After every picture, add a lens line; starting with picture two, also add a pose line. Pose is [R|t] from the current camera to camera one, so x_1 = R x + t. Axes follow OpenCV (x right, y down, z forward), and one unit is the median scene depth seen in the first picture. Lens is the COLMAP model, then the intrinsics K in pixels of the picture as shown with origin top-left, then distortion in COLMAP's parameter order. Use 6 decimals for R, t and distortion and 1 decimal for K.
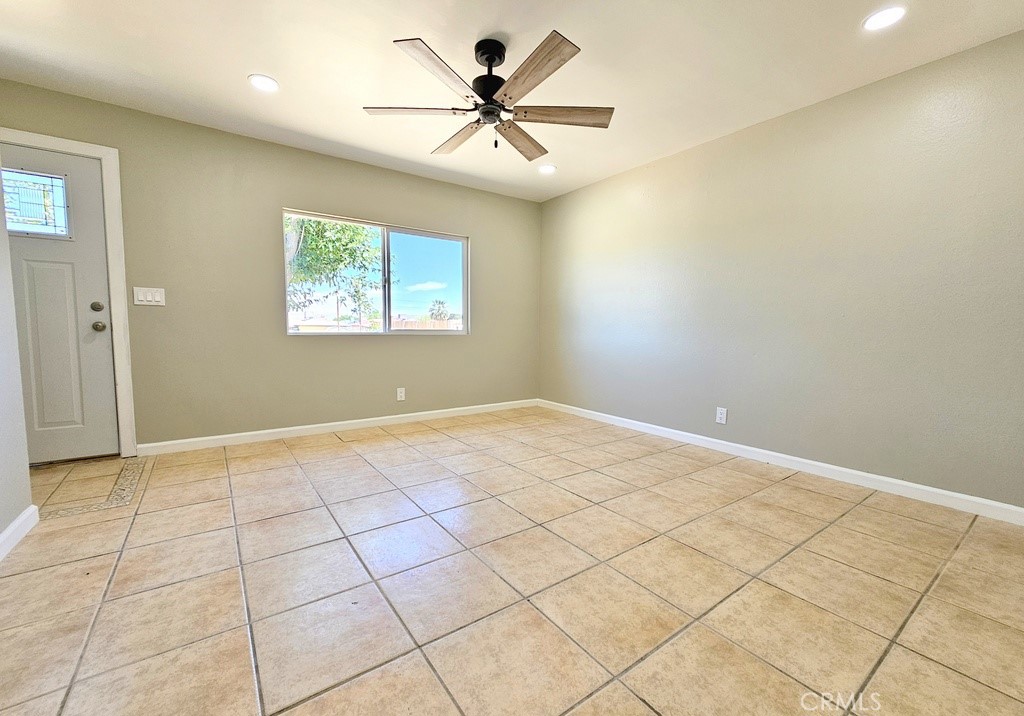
lens RADIAL K [[418.3, 0, 508.0], [0, 418.3, 361.3], [0, 0, 1]] dist [0.002267, 0.000305]
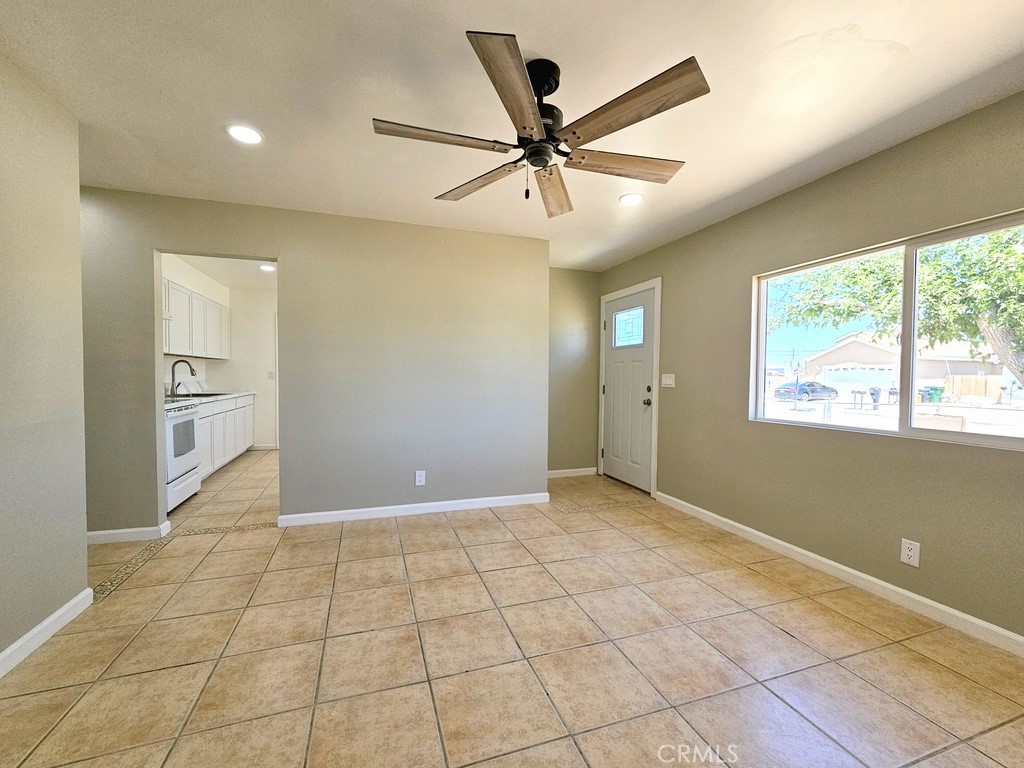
lens RADIAL K [[421.4, 0, 504.3], [0, 421.4, 386.1], [0, 0, 1]] dist [0.000200, 0.000080]
pose [[-0.294573, 0.007281, -0.955601, 0.682109], [-0.088781, 0.995438, 0.034952, -0.174637], [0.951496, 0.095135, -0.292583, 1.137399]]
